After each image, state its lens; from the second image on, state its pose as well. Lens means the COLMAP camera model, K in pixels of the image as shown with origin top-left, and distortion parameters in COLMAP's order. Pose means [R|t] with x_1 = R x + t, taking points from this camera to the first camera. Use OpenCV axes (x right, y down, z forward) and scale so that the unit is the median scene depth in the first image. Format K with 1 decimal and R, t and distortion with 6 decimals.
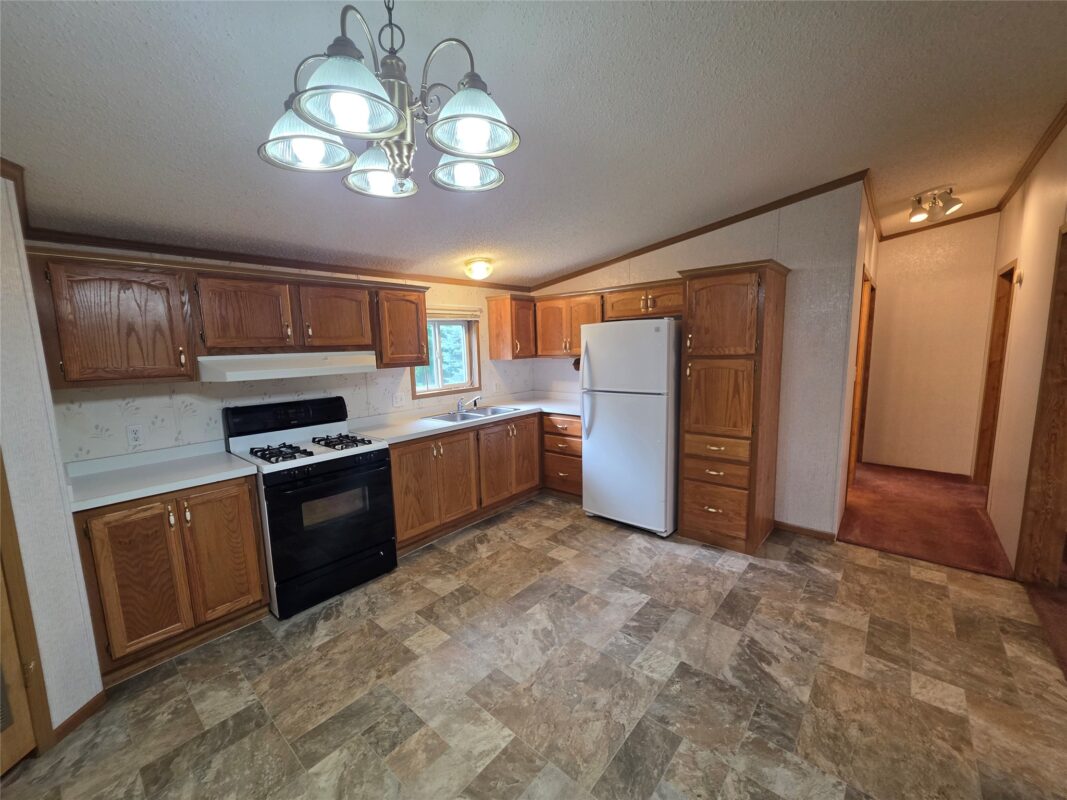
lens RADIAL K [[422.6, 0, 531.2], [0, 422.6, 400.5], [0, 0, 1]] dist [0.002760, -0.000894]
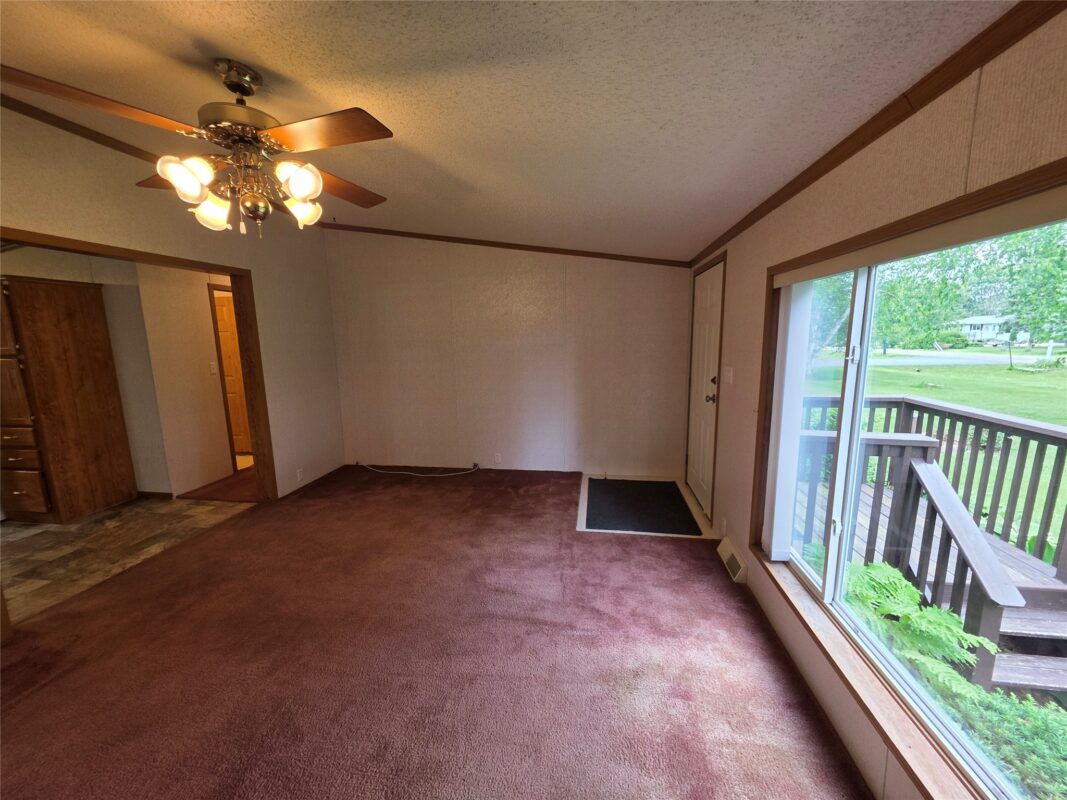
lens RADIAL K [[422.6, 0, 532.7], [0, 422.6, 404.0], [0, 0, 1]] dist [0.002760, -0.000894]
pose [[0.842829, -0.066888, 0.534008, 0.391039], [0.054451, 0.997753, 0.039035, 0.022077], [-0.535419, -0.003822, 0.844578, -0.267557]]
